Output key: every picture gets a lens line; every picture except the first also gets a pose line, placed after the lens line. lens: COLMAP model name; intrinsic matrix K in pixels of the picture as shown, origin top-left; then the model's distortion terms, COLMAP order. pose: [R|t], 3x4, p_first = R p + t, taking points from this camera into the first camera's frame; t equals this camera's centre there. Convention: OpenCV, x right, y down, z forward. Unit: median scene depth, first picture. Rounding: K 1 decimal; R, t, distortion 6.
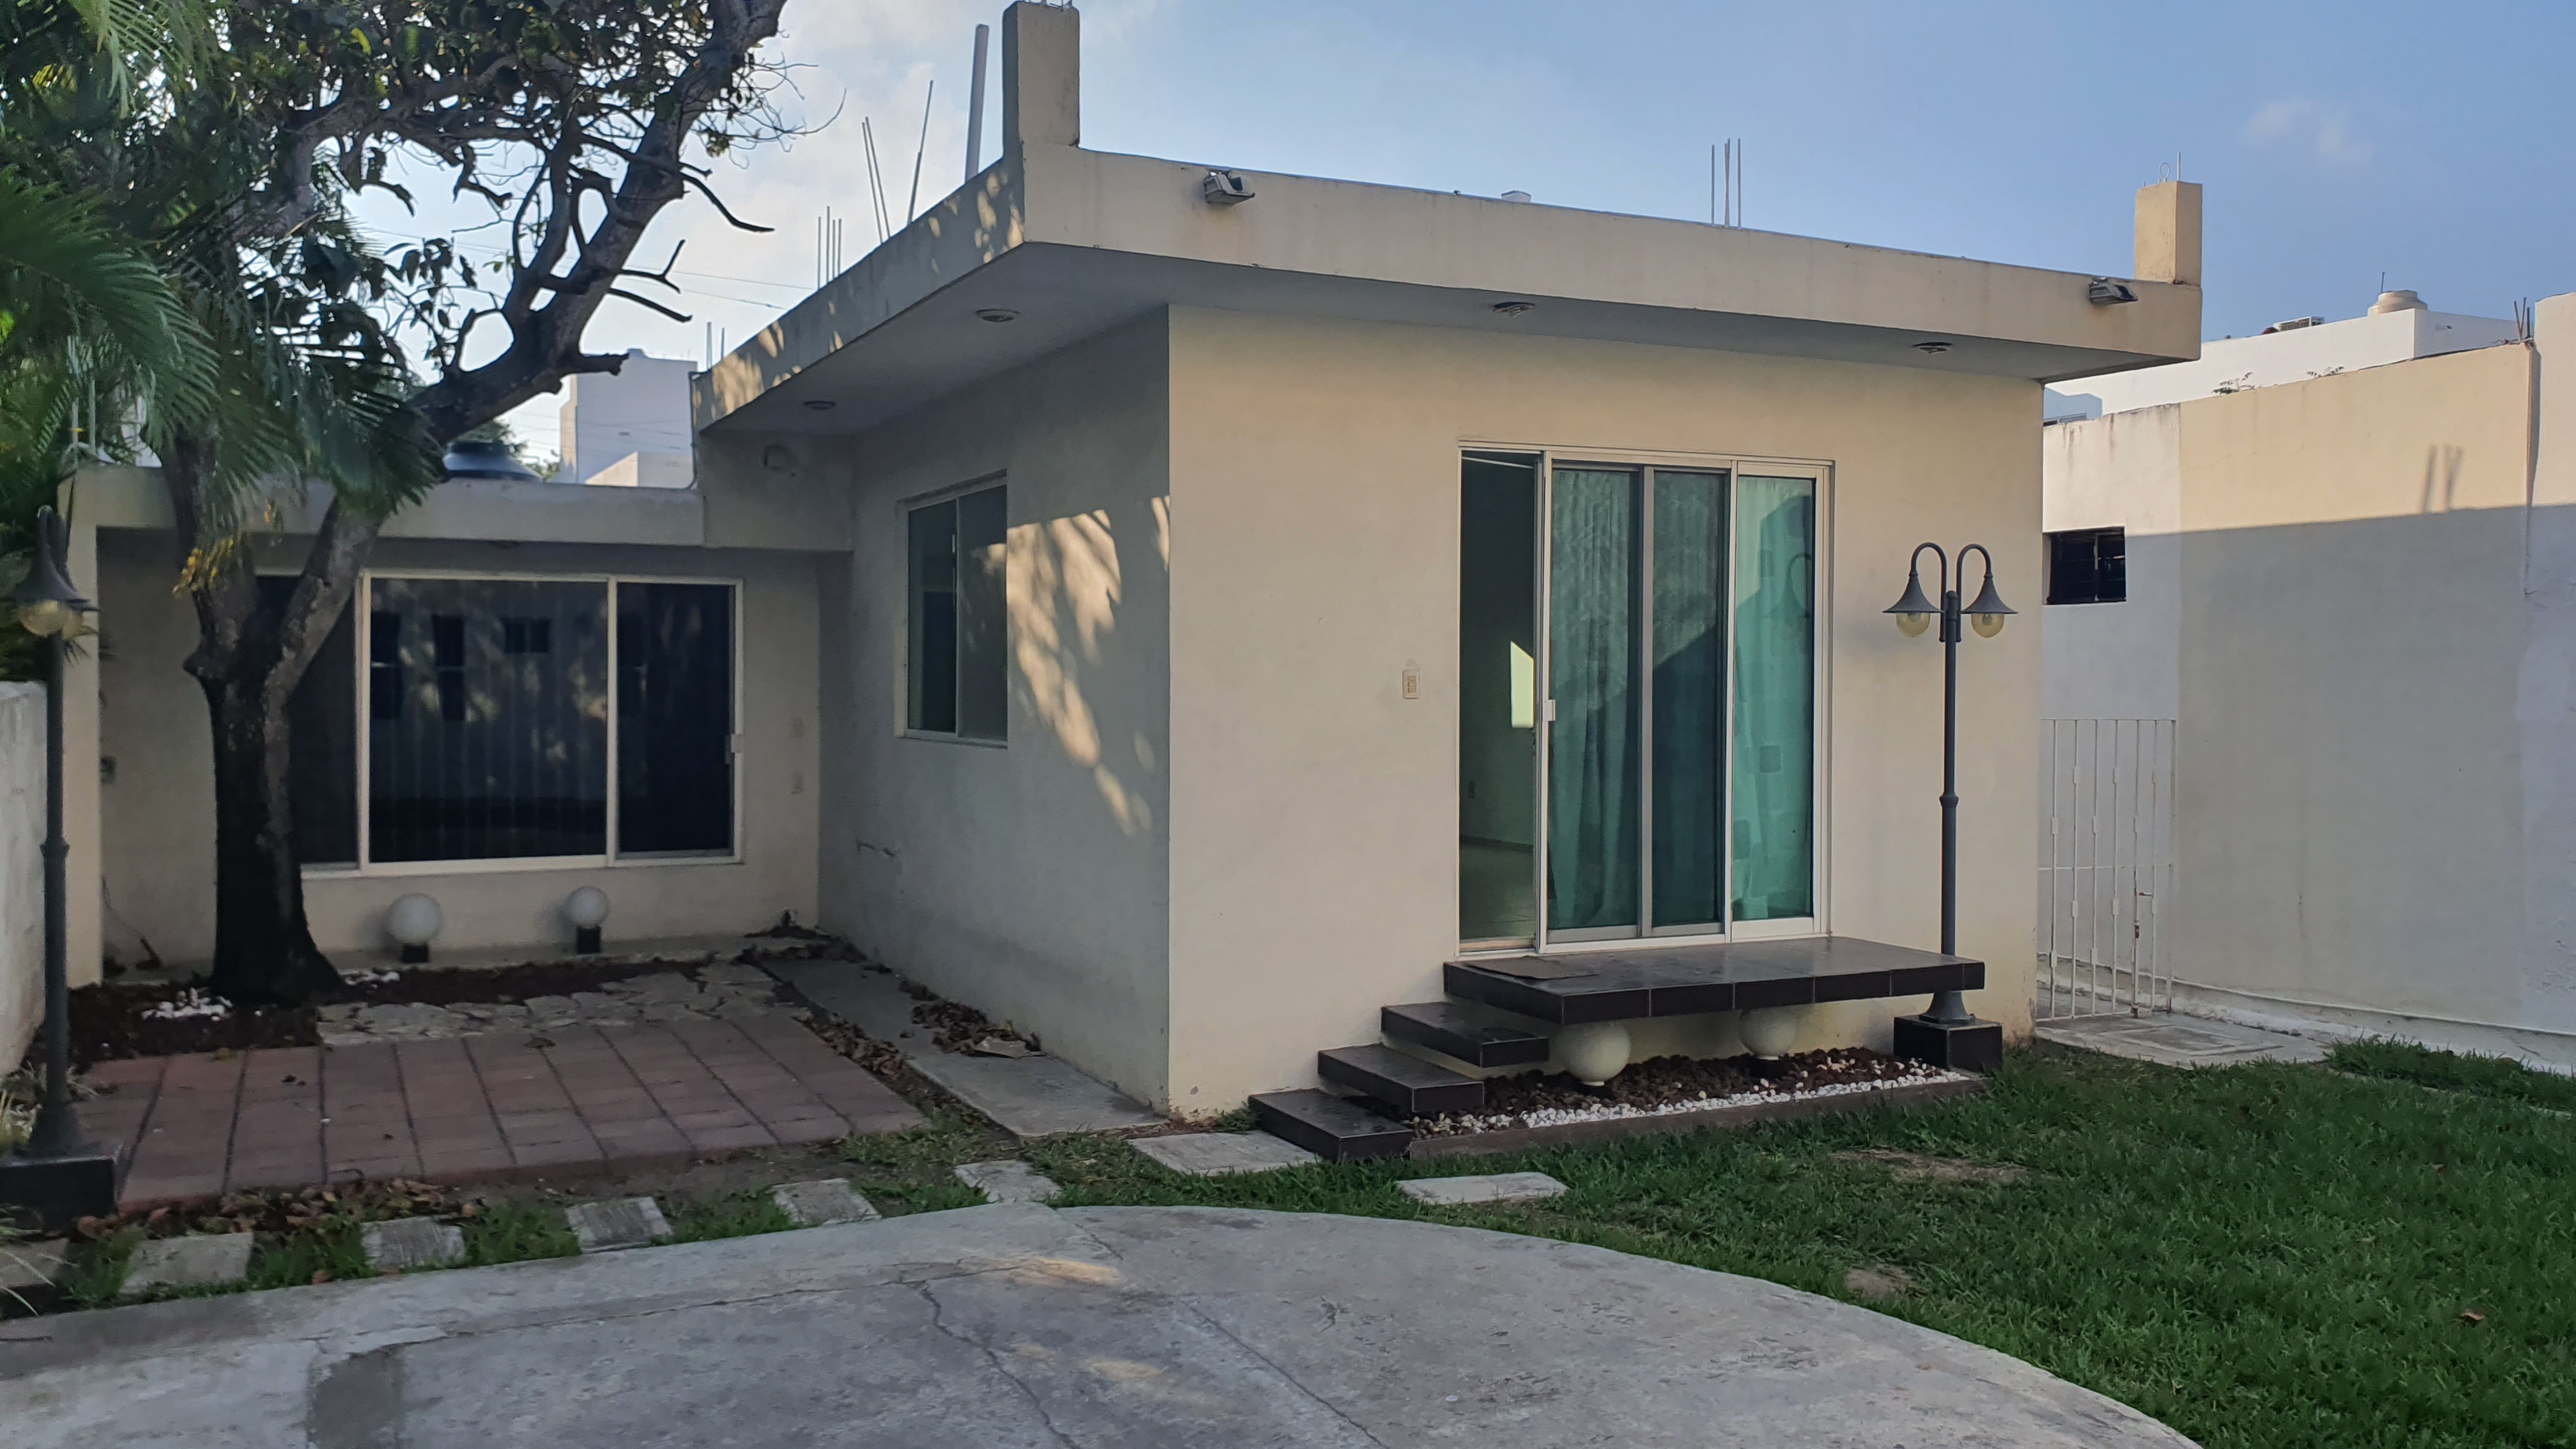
lens RADIAL K [[1996.0, 0, 1288.0], [0, 1996.0, 724.5], [0, 0, 1]] dist [0.003585, -0.005870]
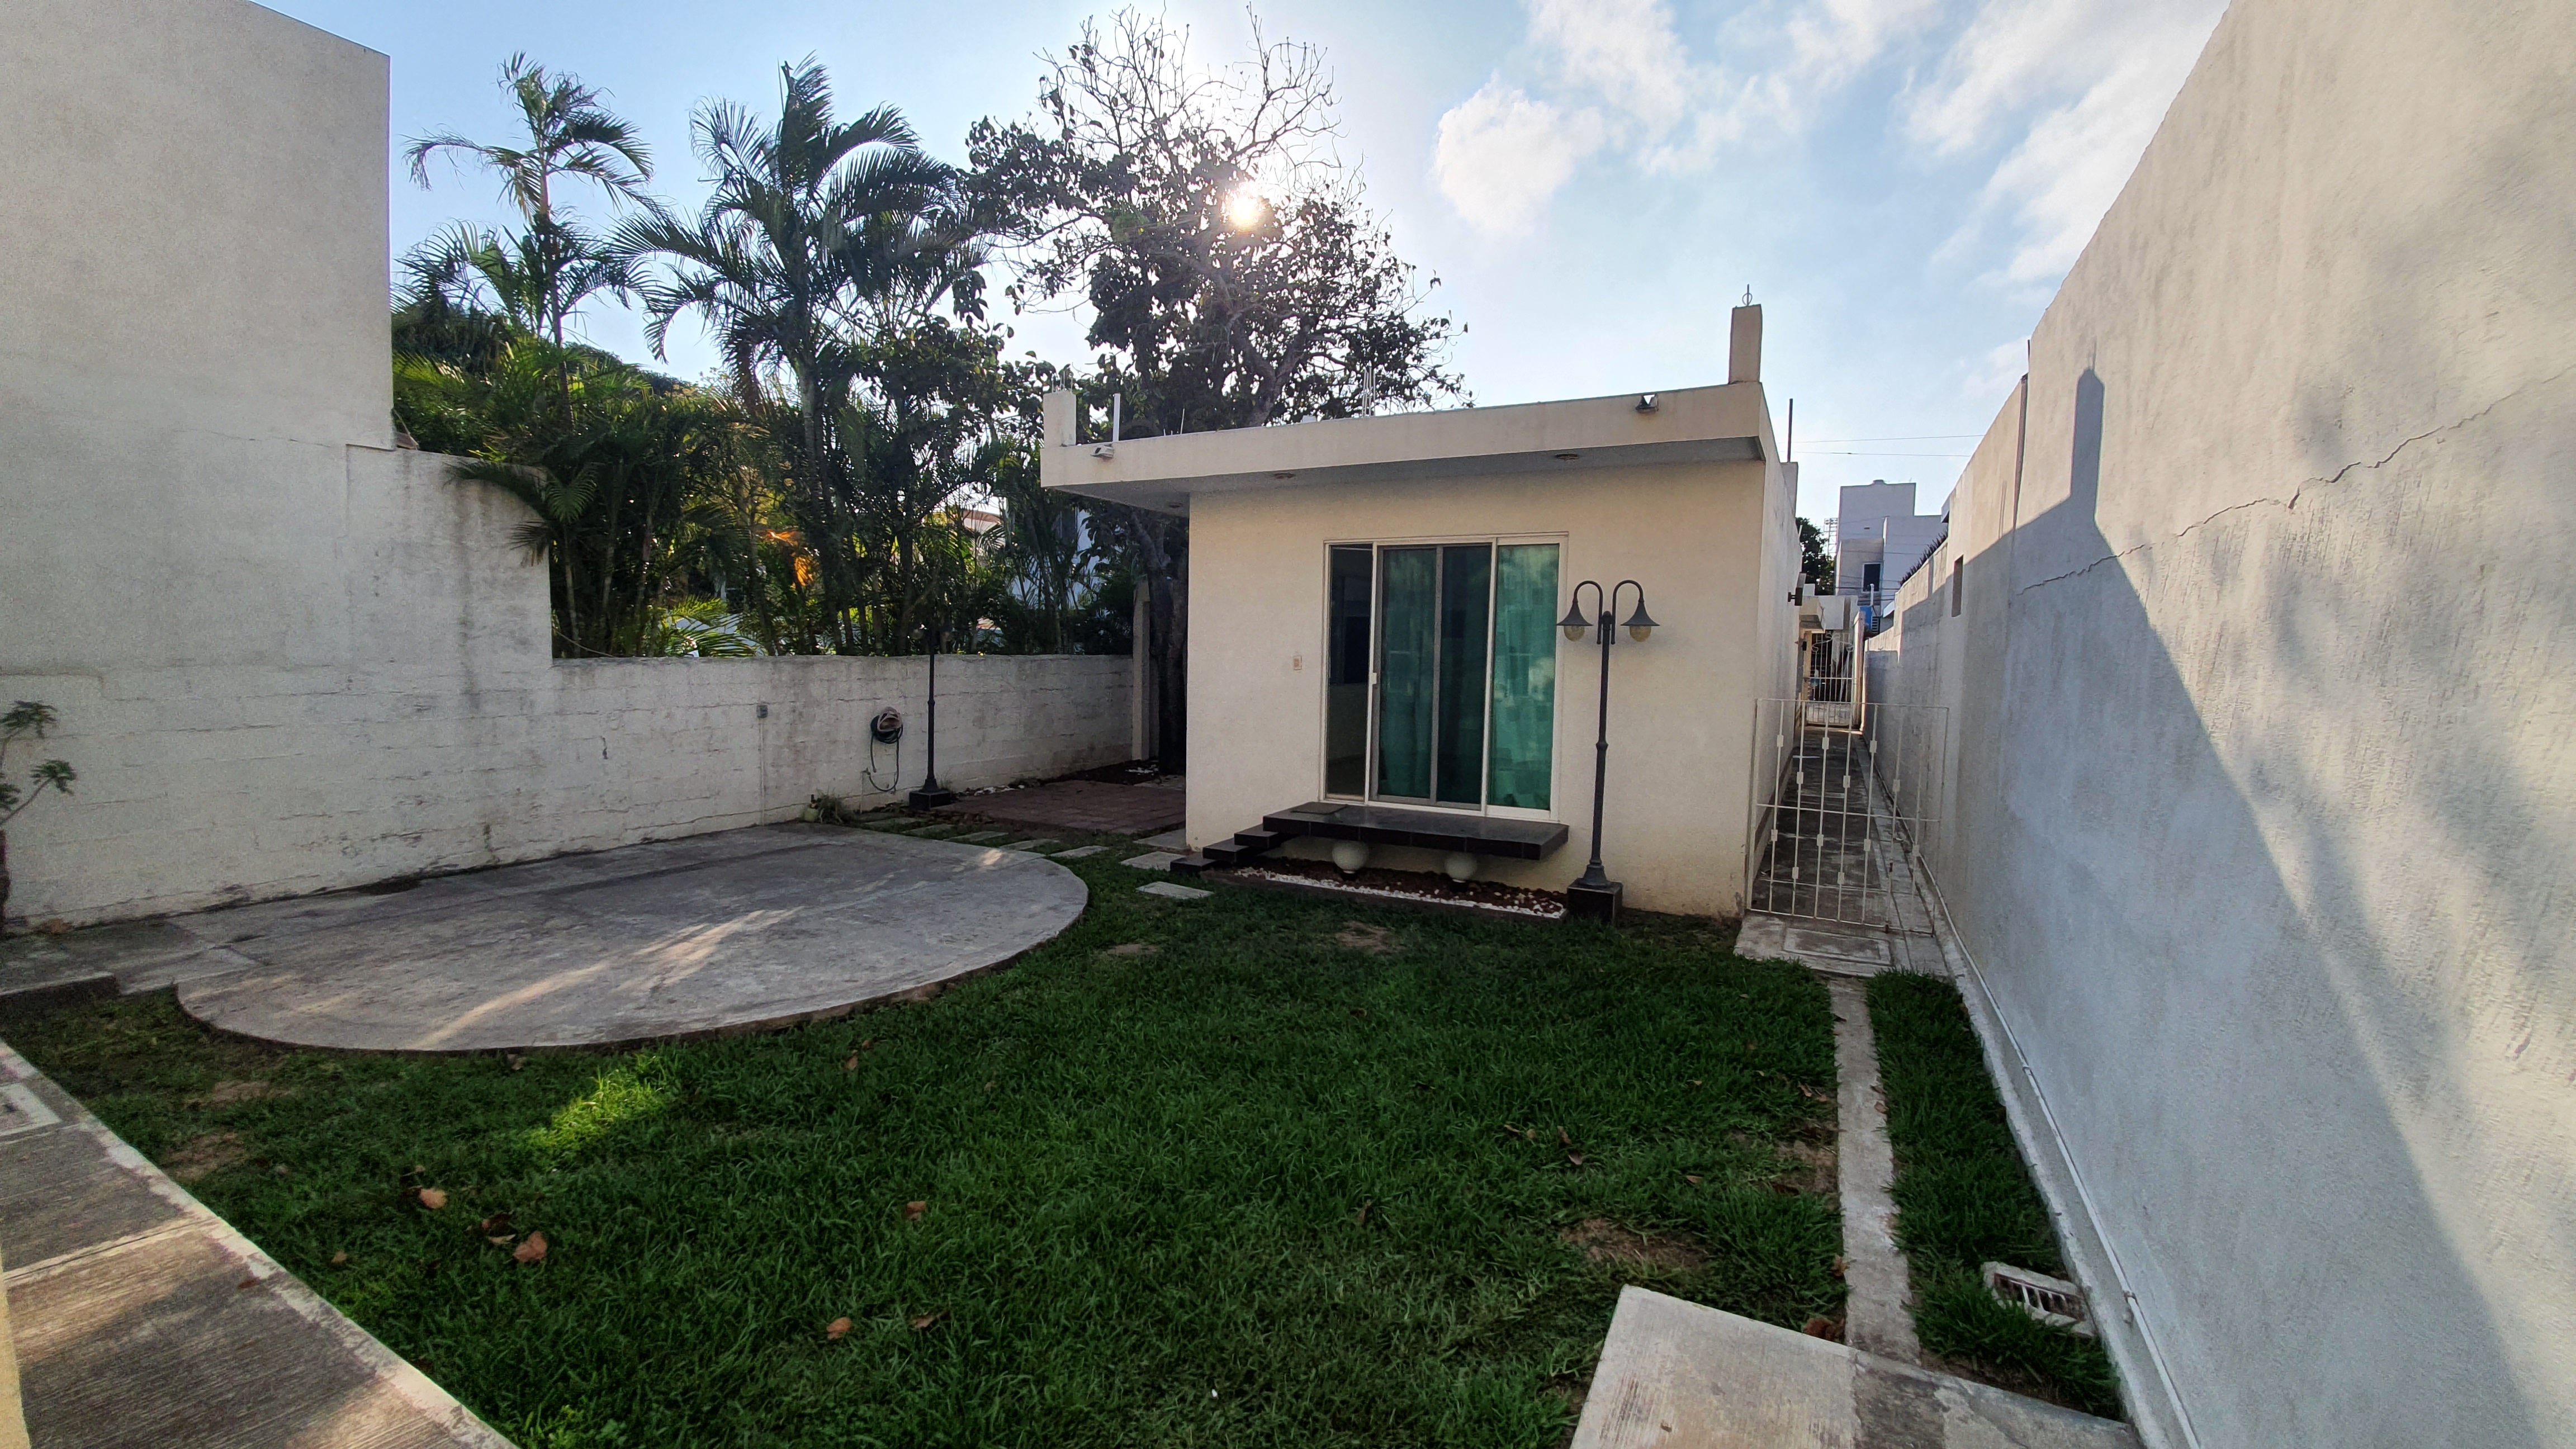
lens RADIAL K [[1025.9, 0, 1300.1], [0, 1025.9, 719.1], [0, 0, 1]] dist [0.000728, -0.011514]
pose [[0.601927, 0.063283, -0.796040, 0.304705], [-0.035984, 0.997992, 0.052128, -0.005996], [0.797740, -0.002732, 0.602995, 0.121582]]
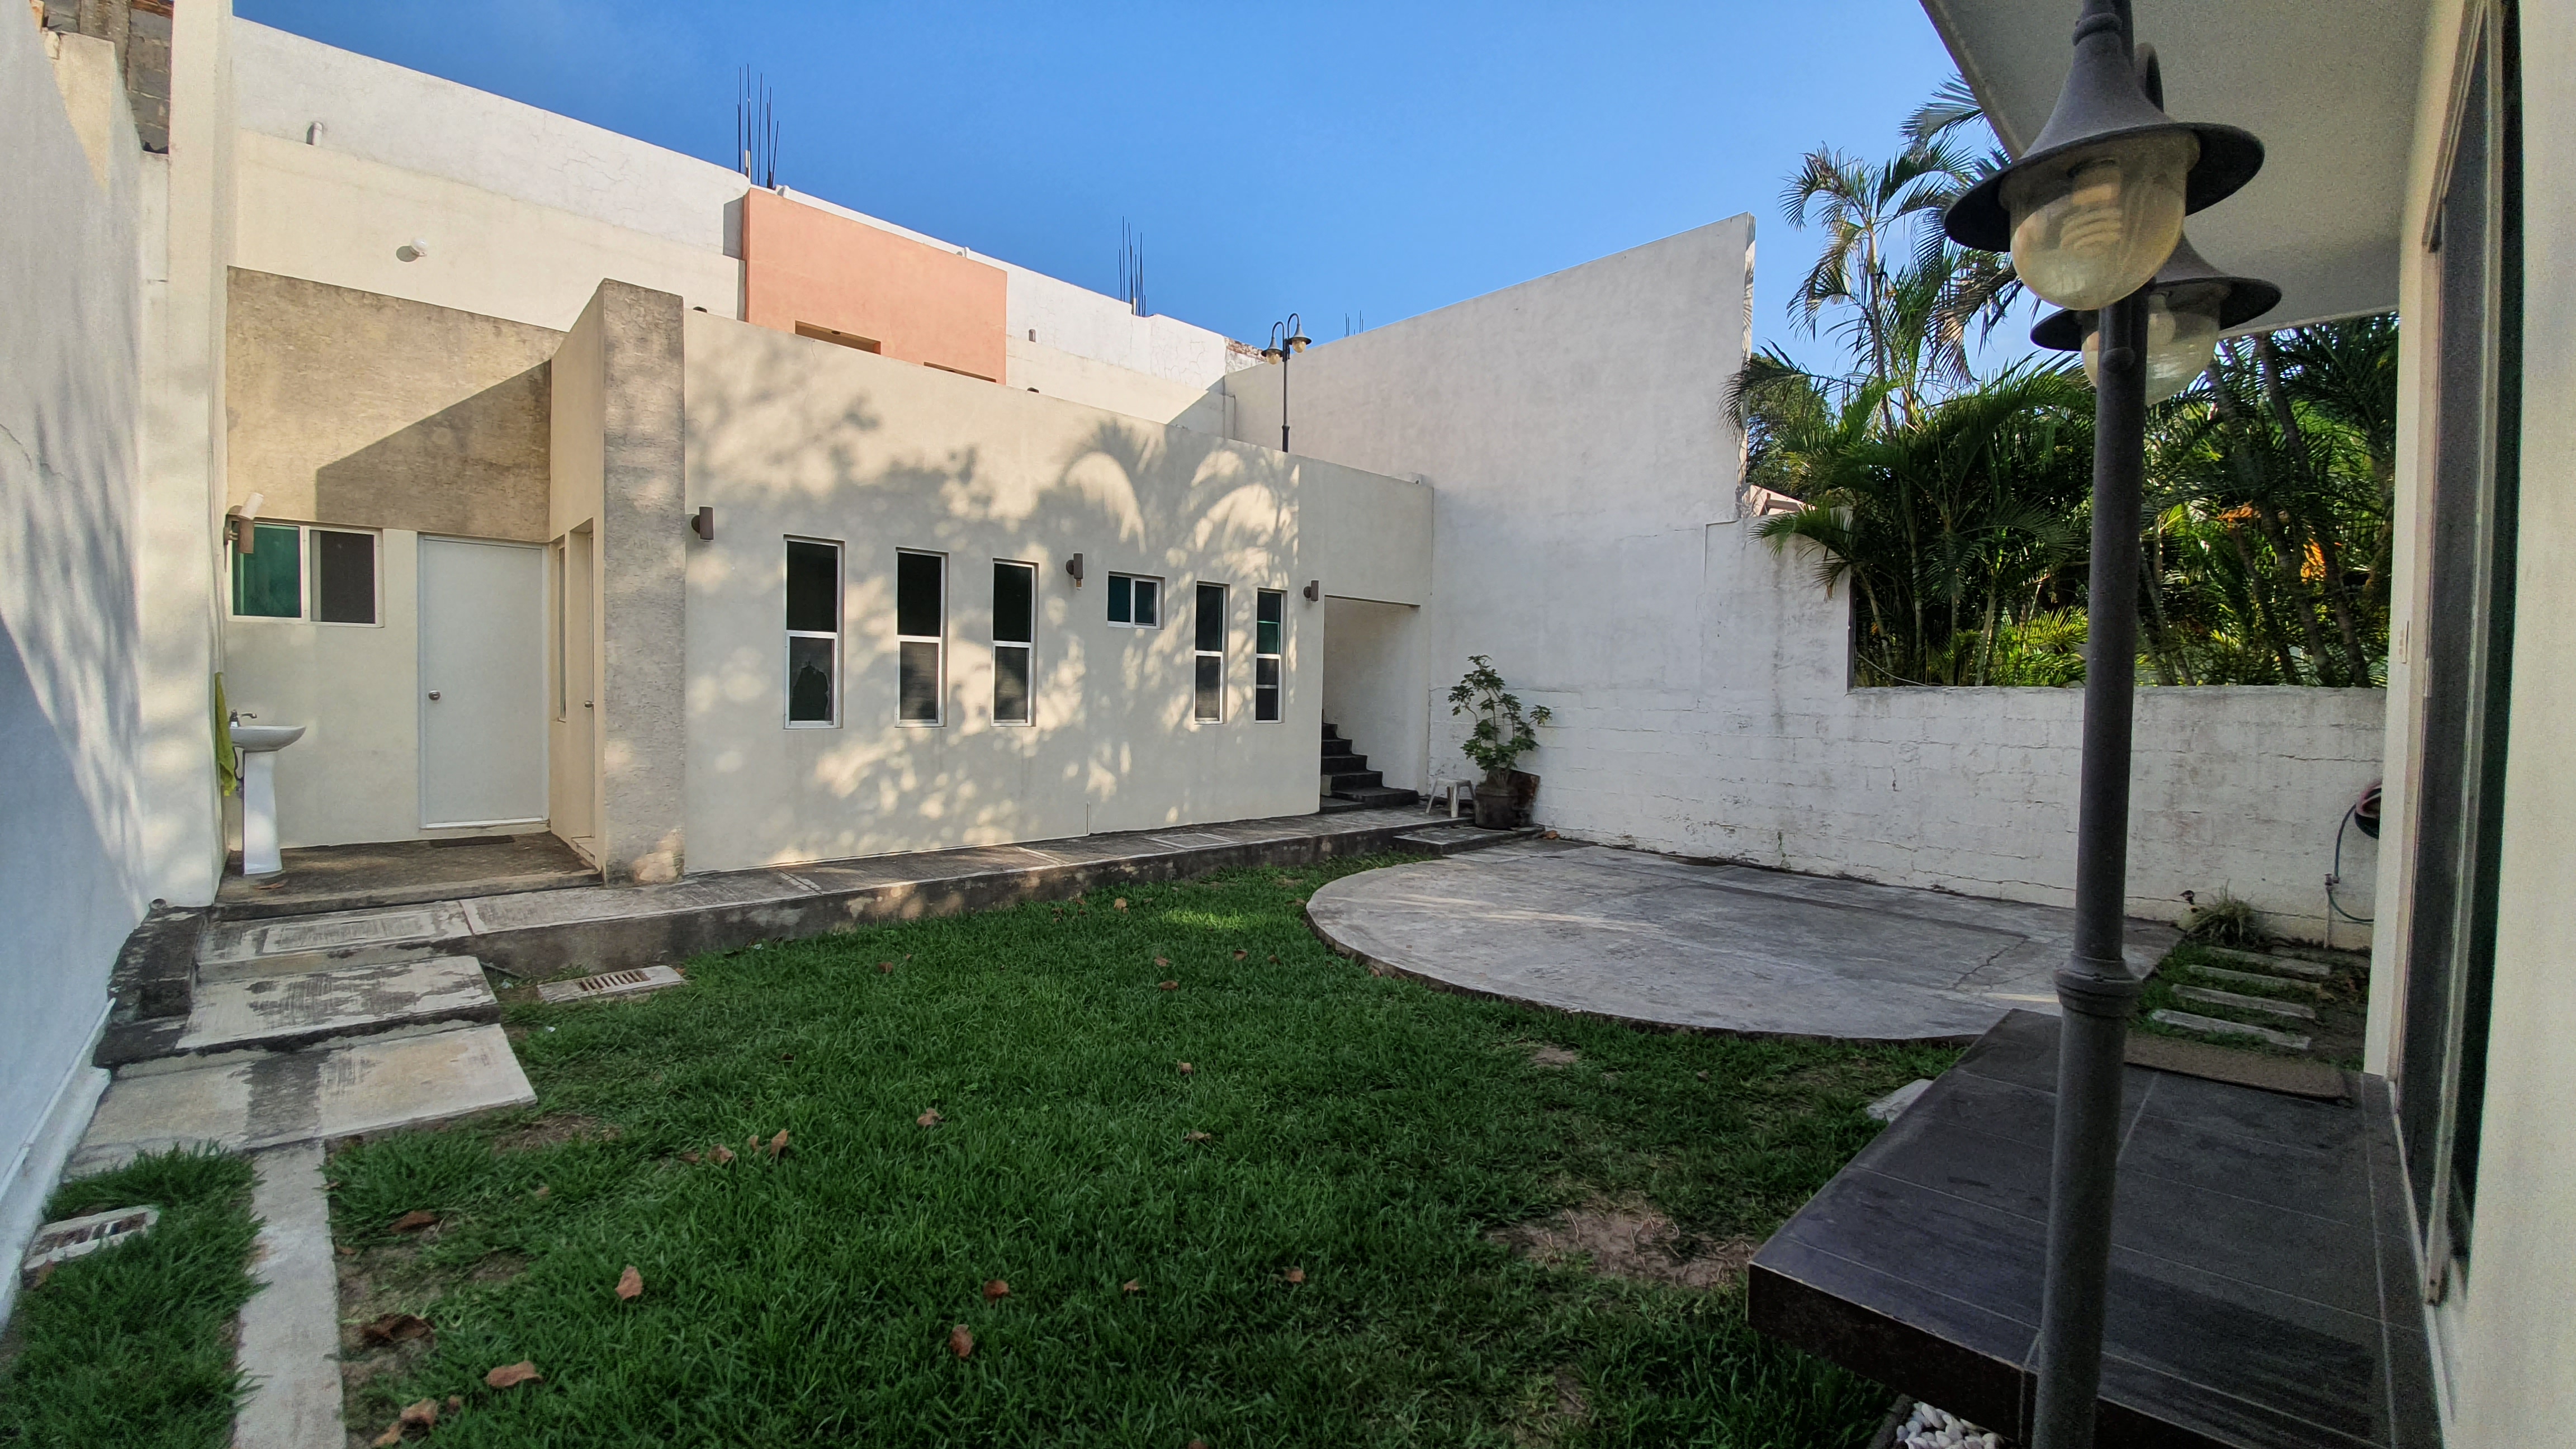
lens RADIAL K [[1025.9, 0, 1300.1], [0, 1025.9, 719.1], [0, 0, 1]] dist [0.000728, -0.011514]
pose [[-0.948901, -0.010940, -0.315386, 0.175285], [-0.028212, 0.998338, 0.050252, -0.000600], [0.314312, 0.056582, -0.947632, 0.403291]]
